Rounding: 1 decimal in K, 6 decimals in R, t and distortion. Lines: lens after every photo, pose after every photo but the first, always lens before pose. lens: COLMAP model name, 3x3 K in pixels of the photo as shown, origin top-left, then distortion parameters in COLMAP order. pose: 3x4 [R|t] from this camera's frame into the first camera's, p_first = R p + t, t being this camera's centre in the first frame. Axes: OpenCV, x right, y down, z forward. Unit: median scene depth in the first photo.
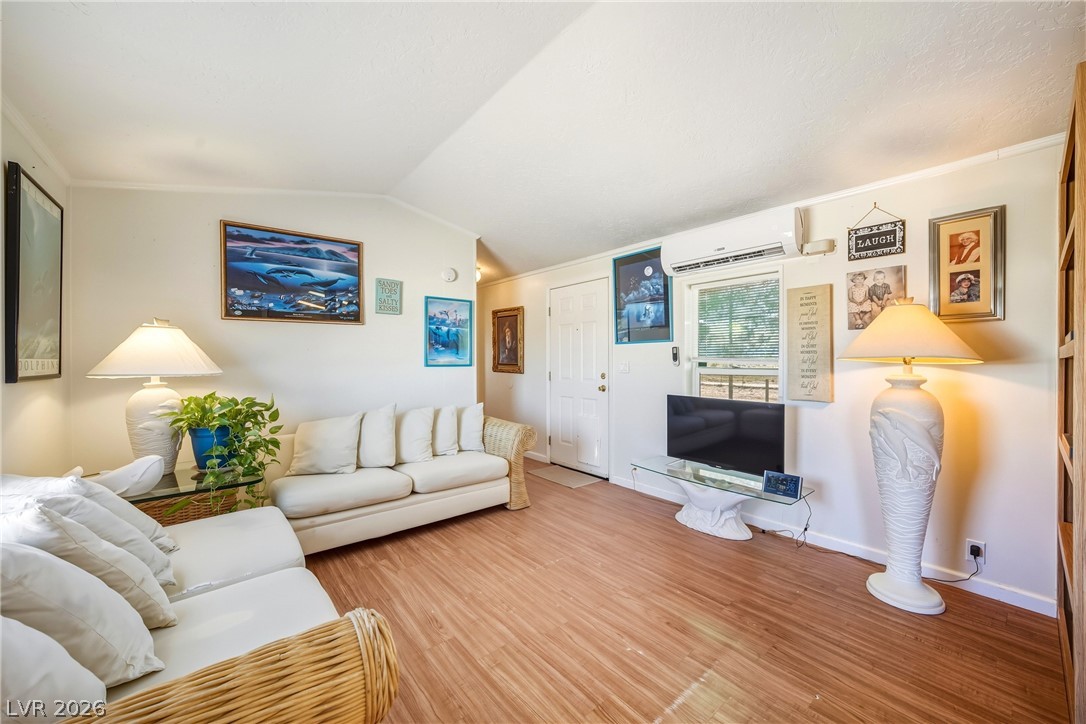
lens RADIAL K [[426.0, 0, 544.1], [0, 426.0, 355.8], [0, 0, 1]] dist [0.013593, 0.000093]
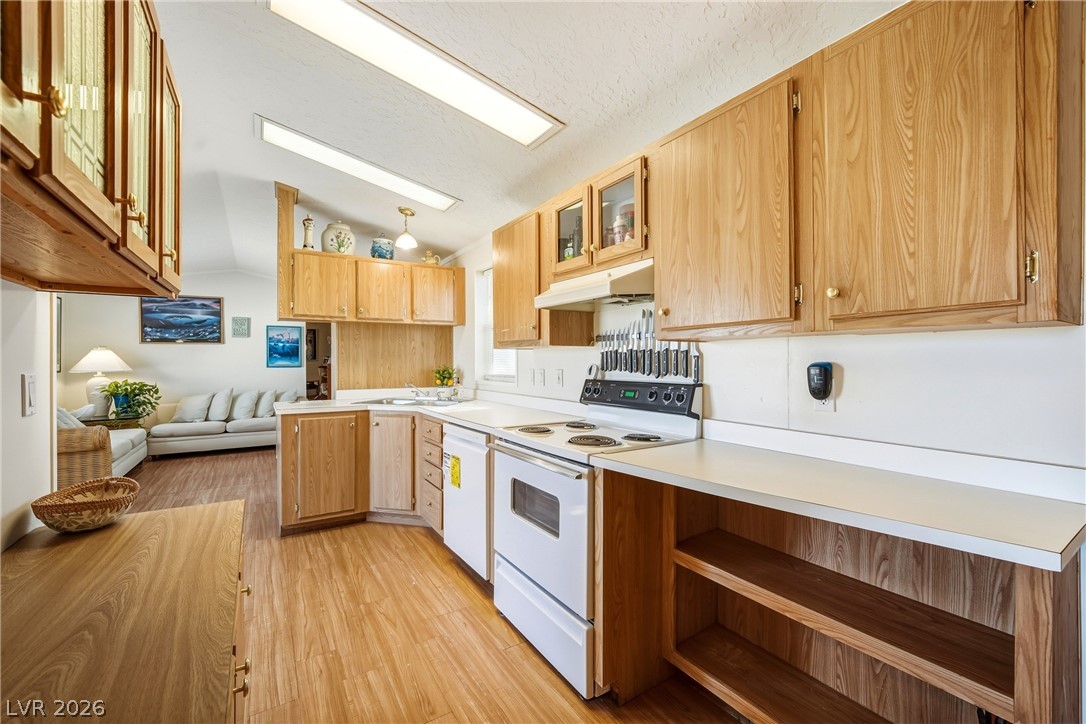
lens RADIAL K [[462.0, 0, 550.5], [0, 462.0, 360.6], [0, 0, 1]] dist [0.002372, 0.000964]
pose [[0.993557, -0.003641, -0.113273, 1.204347], [0.004893, 0.999930, 0.010777, -0.018421], [0.113225, -0.011262, 0.993506, -0.796684]]
